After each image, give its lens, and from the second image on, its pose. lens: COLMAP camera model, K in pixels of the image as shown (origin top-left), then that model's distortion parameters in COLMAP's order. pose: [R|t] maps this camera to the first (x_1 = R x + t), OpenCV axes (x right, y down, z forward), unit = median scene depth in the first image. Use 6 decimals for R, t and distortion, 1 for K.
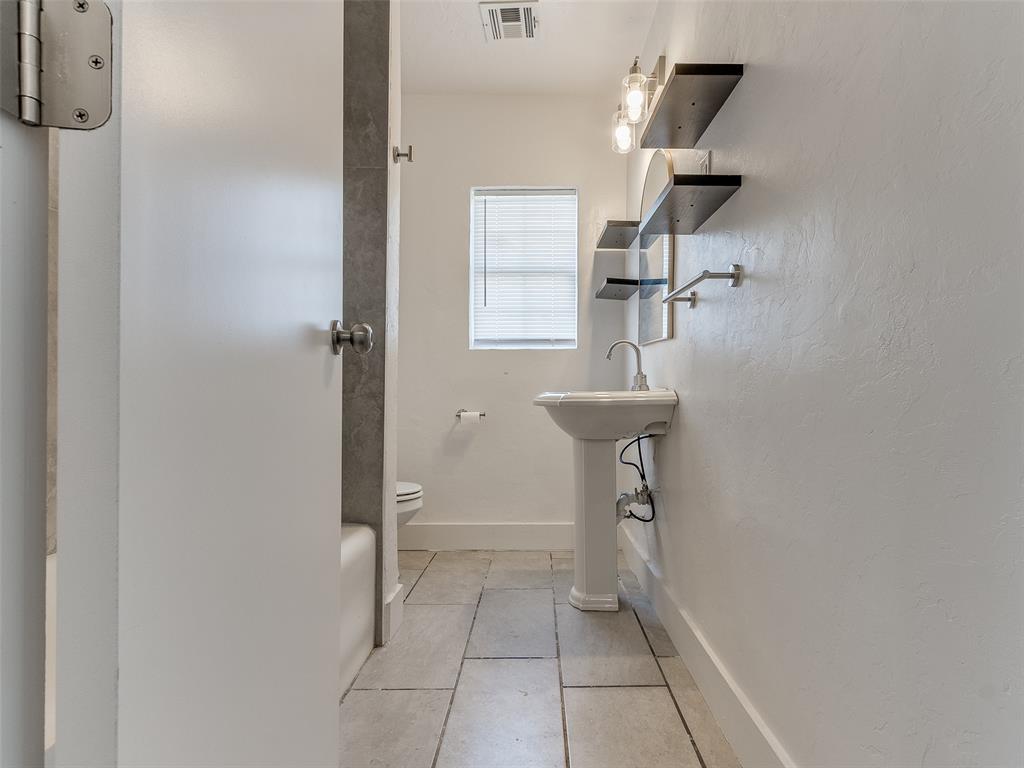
lens RADIAL K [[543.5, 0, 496.4], [0, 543.5, 433.0], [0, 0, 1]] dist [0.004150, 0.000608]
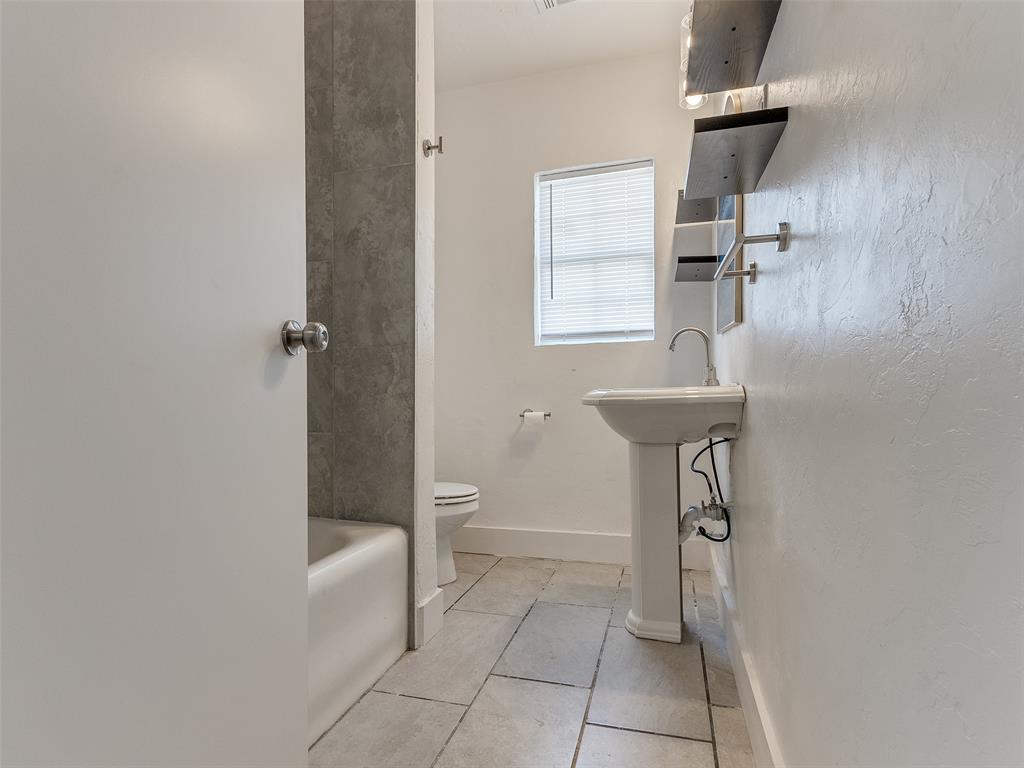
lens RADIAL K [[543.5, 0, 496.4], [0, 543.5, 433.0], [0, 0, 1]] dist [0.004150, 0.000608]
pose [[0.955358, 0.008604, -0.295324, 0.202437], [-0.008231, 0.999963, 0.002507, -0.004572], [0.295335, 0.000036, 0.955394, 0.094794]]
